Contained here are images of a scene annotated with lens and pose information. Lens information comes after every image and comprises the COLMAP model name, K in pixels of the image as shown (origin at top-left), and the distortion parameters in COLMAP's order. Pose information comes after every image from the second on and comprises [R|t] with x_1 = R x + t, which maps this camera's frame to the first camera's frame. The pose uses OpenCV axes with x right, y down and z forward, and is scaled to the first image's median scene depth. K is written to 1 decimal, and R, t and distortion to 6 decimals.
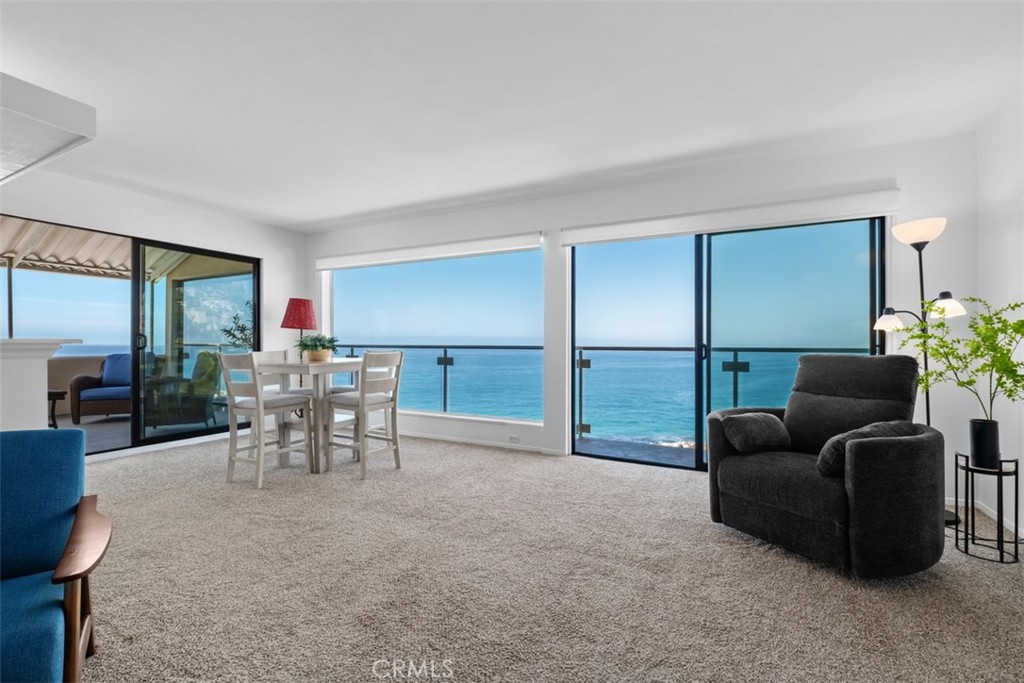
lens RADIAL K [[440.0, 0, 509.5], [0, 440.0, 342.0], [0, 0, 1]] dist [0.004822, -0.005159]
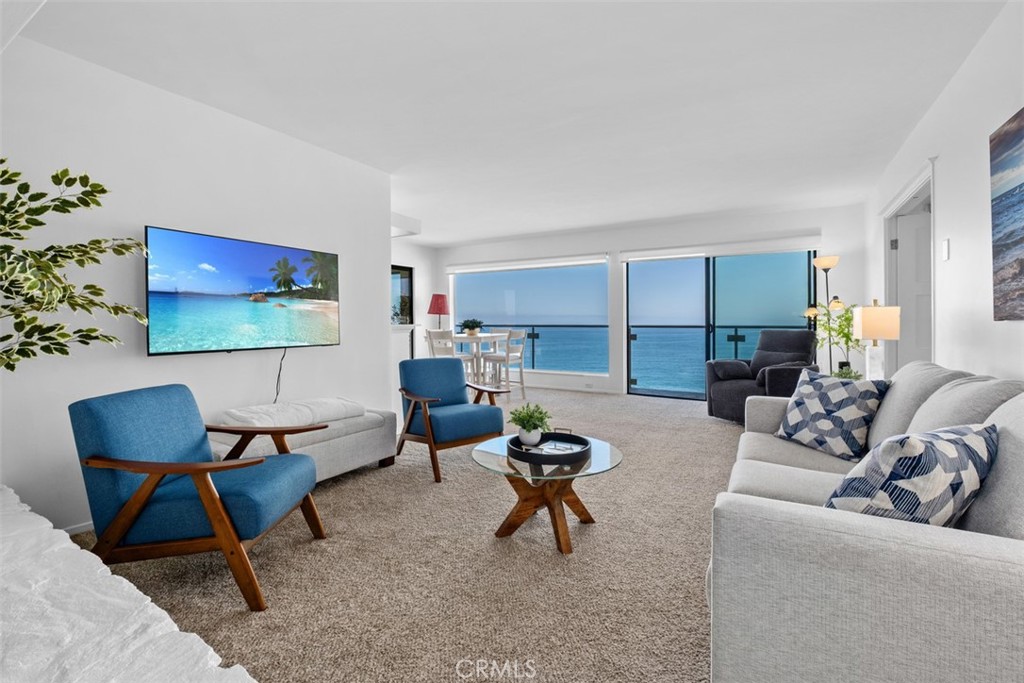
lens RADIAL K [[440.0, 0, 512.4], [0, 440.0, 323.6], [0, 0, 1]] dist [0.004822, -0.005159]
pose [[0.997915, -0.005637, -0.064301, -0.166328], [0.006234, 0.999939, 0.009077, -0.013532], [0.064246, -0.009459, 0.997889, -0.595858]]
